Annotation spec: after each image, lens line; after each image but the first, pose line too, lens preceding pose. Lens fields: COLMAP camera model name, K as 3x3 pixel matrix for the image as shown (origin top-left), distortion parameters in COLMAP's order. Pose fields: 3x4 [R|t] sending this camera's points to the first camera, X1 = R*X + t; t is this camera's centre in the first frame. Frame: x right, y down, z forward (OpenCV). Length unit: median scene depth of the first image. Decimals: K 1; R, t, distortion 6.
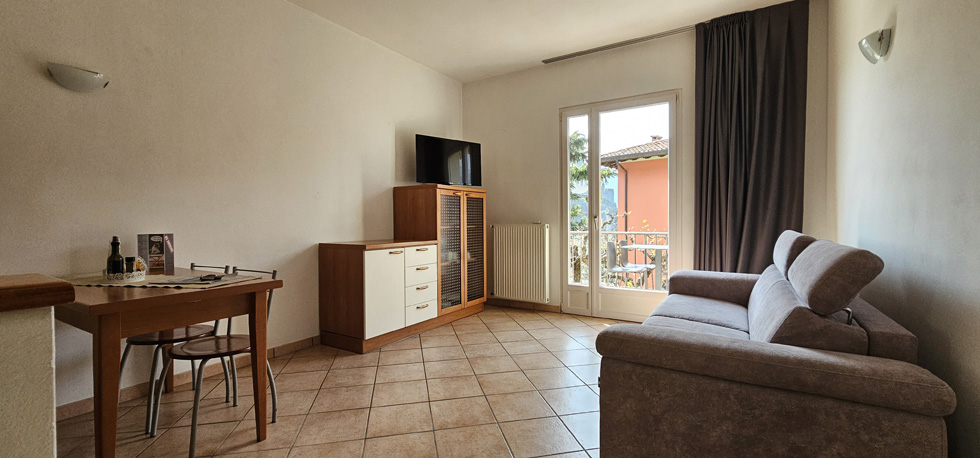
lens RADIAL K [[407.6, 0, 488.2], [0, 407.6, 226.0], [0, 0, 1]] dist [0.001442, 0.000122]
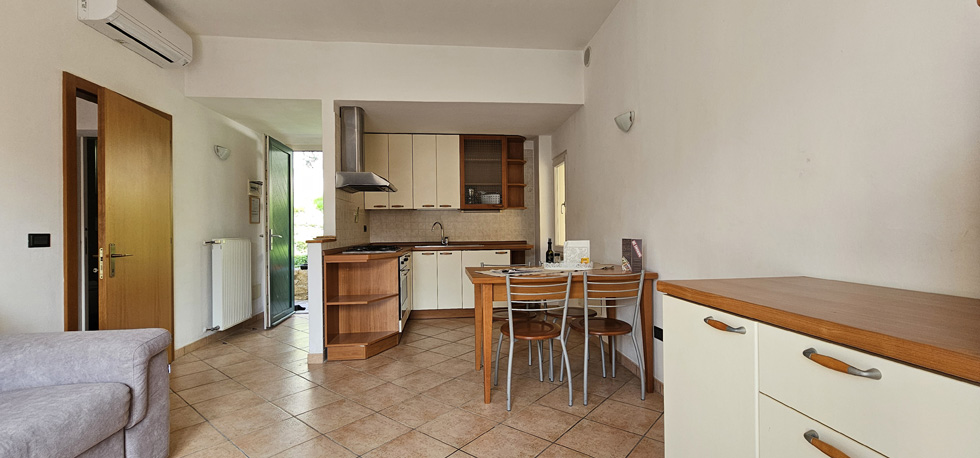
lens RADIAL K [[407.6, 0, 488.2], [0, 407.6, 226.0], [0, 0, 1]] dist [0.001442, 0.000122]
pose [[-0.781333, 0.008357, -0.624058, 0.206871], [0.001538, 0.999933, 0.011465, -0.031555], [0.624112, 0.007998, -0.781294, 1.857289]]
